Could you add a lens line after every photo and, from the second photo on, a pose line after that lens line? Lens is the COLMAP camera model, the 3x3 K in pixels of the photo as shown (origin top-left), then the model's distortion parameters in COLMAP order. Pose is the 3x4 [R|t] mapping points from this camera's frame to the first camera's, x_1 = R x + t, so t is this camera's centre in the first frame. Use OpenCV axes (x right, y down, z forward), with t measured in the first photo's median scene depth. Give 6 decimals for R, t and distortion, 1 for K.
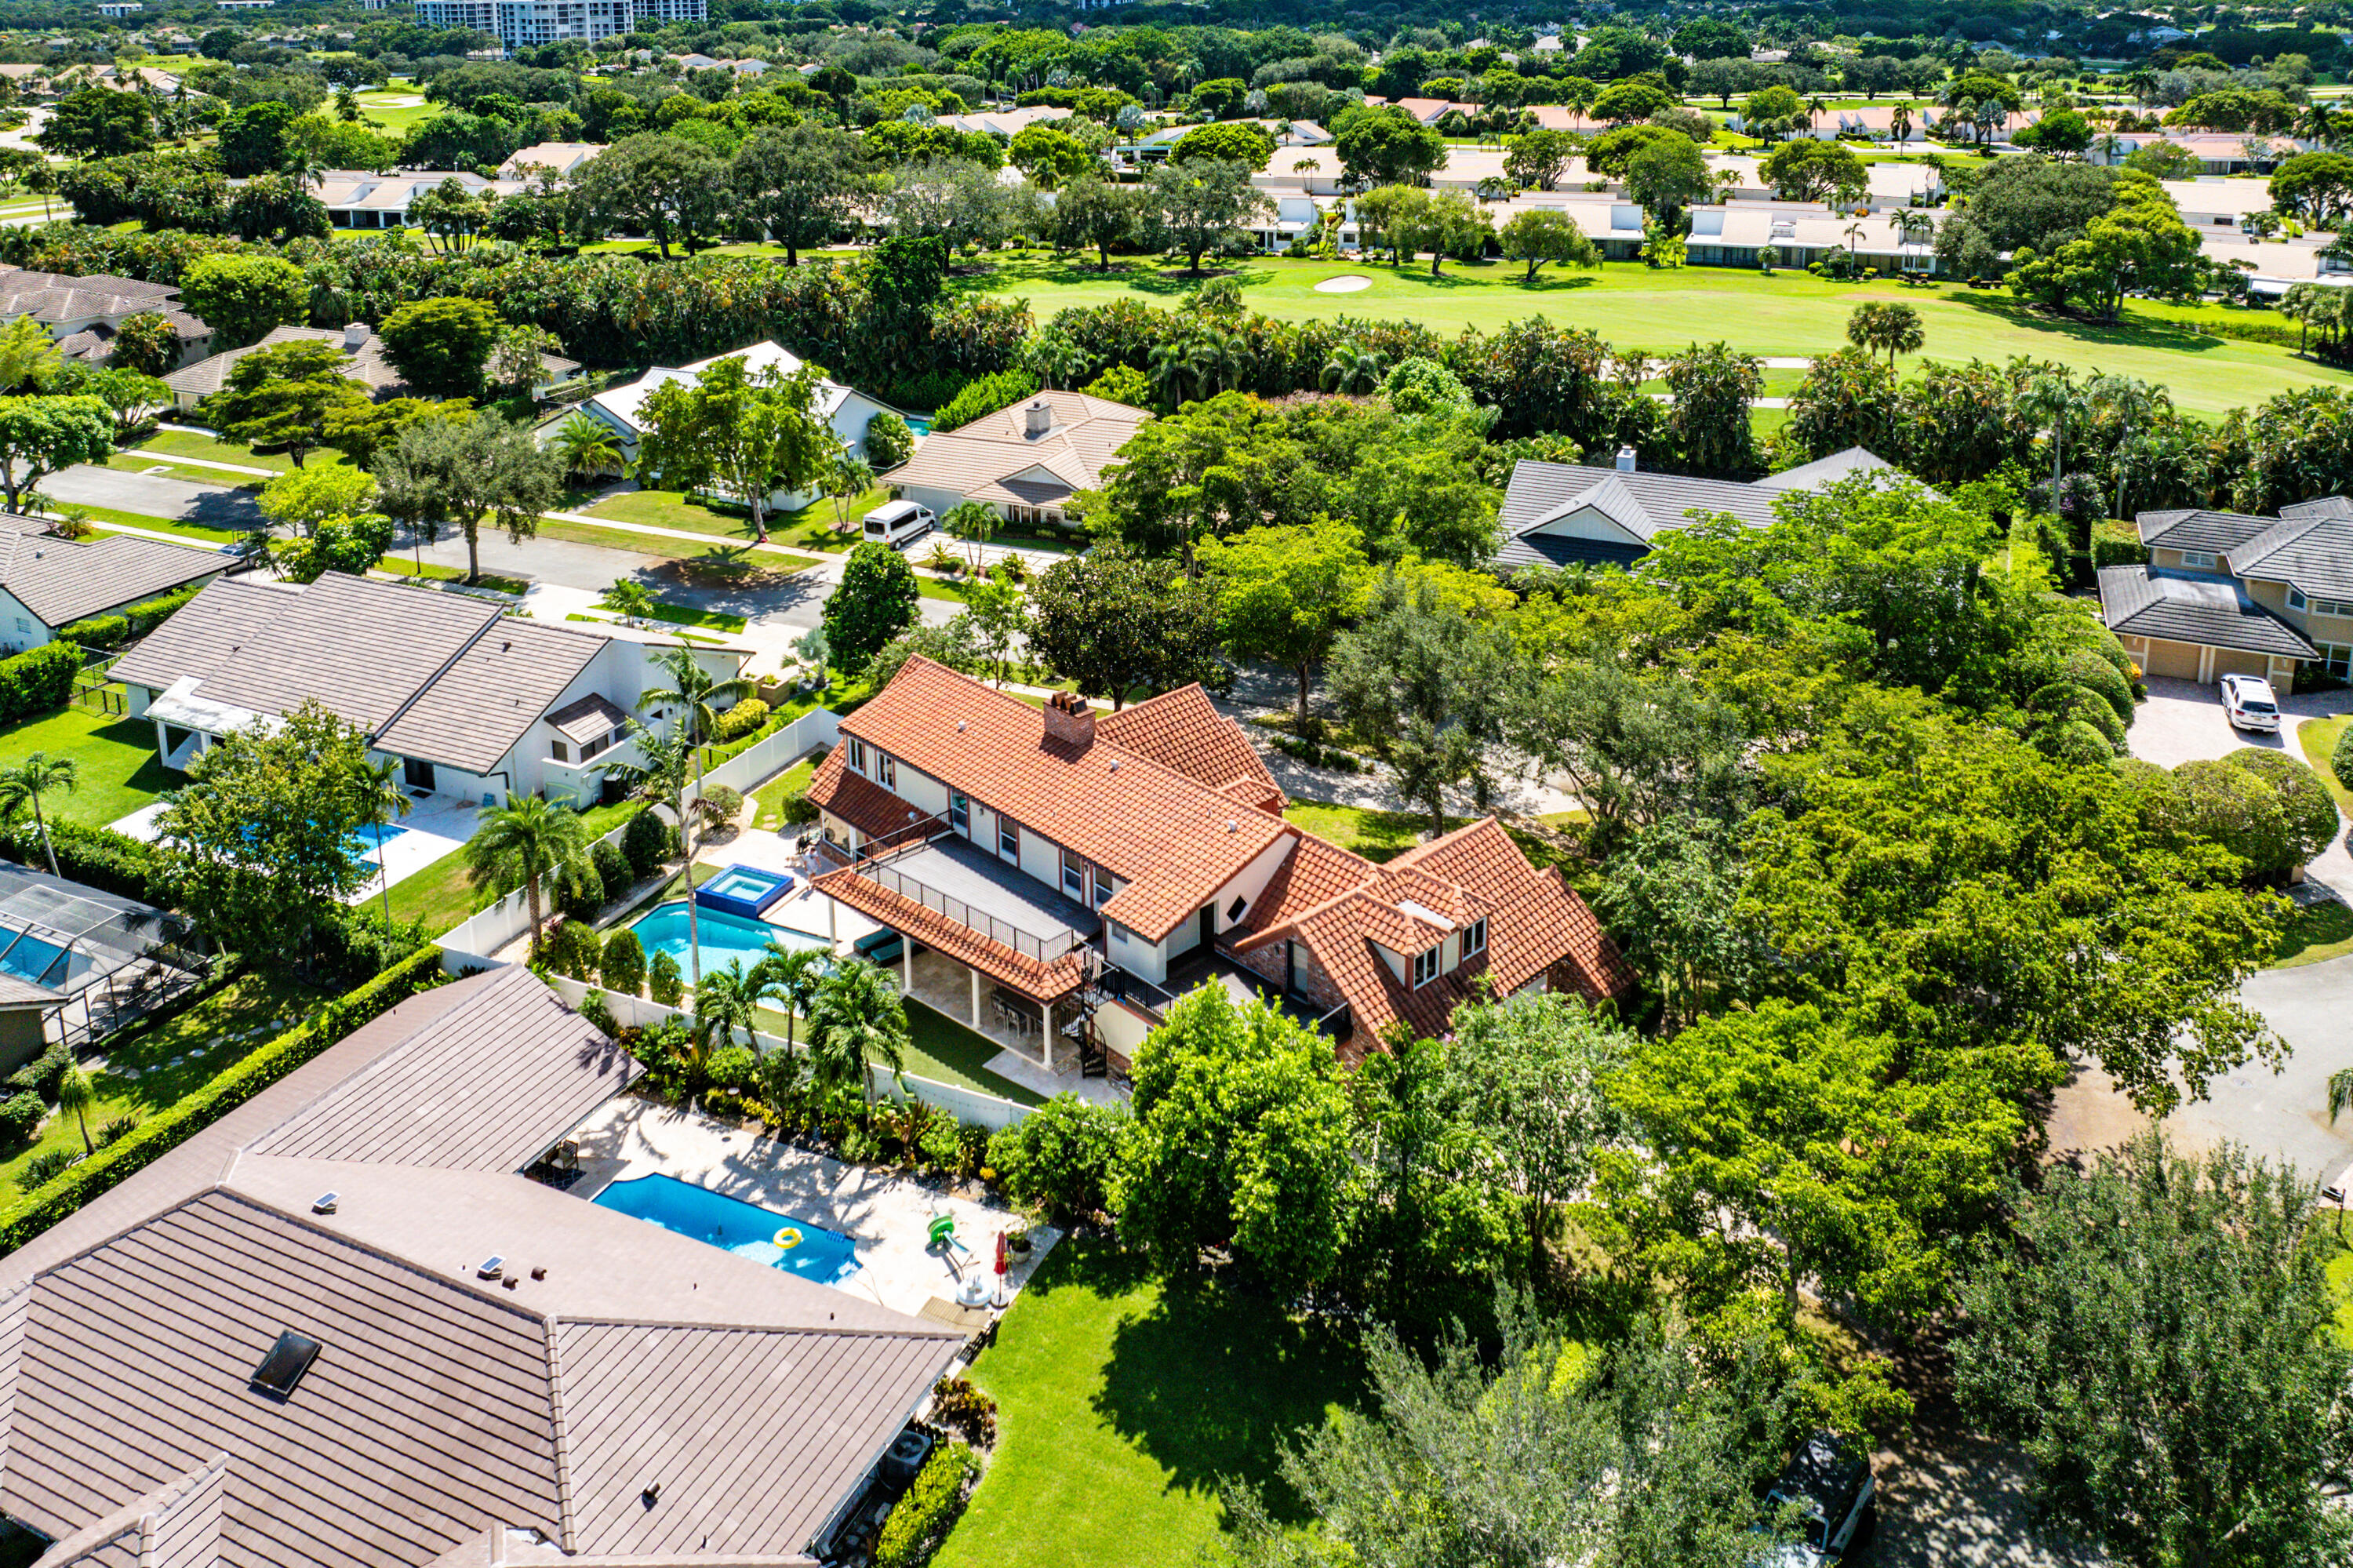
lens RADIAL K [[1641.5, 0, 1176.5], [0, 1641.5, 784.0], [0, 0, 1]] dist [-0.017911, 0.001342]
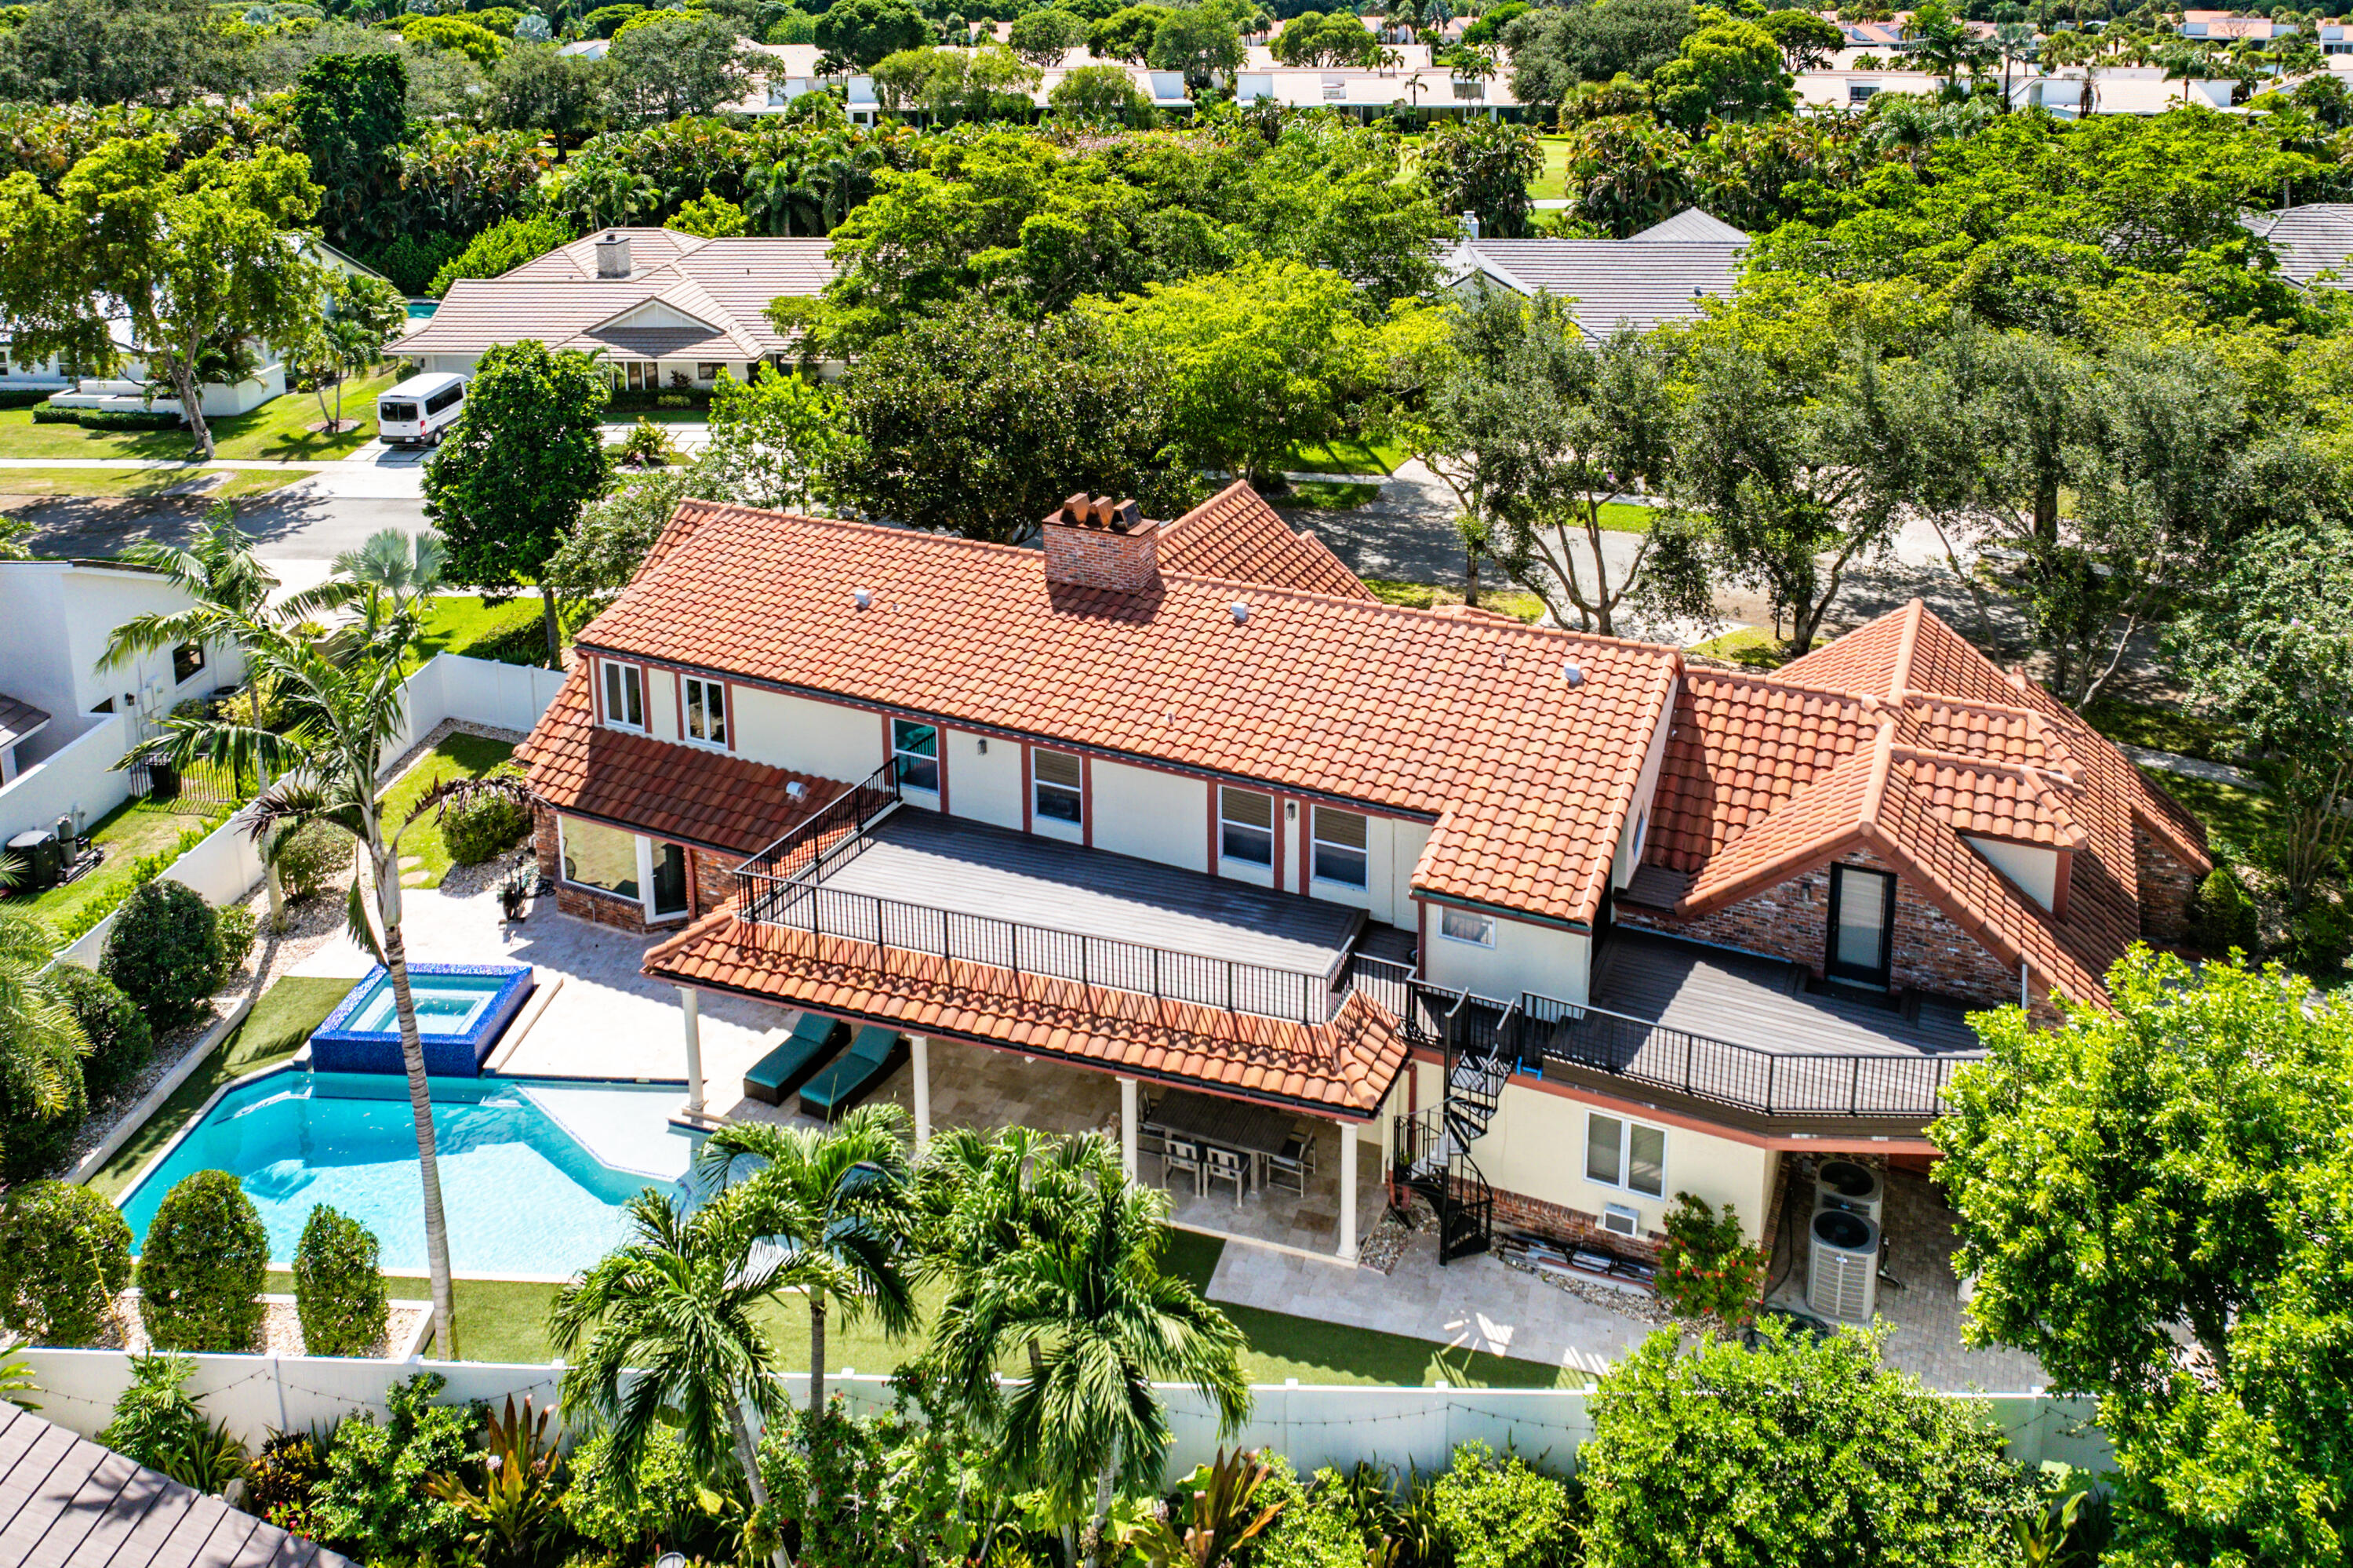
lens RADIAL K [[1660.8, 0, 1177.8], [0, 1660.8, 565.9], [0, 0, 1]] dist [-0.040353, 0.002950]
pose [[0.923995, -0.114699, 0.364798, -0.203742], [0.161087, 0.981934, -0.099279, 0.019067], [-0.346821, 0.150497, 0.925779, 0.444874]]
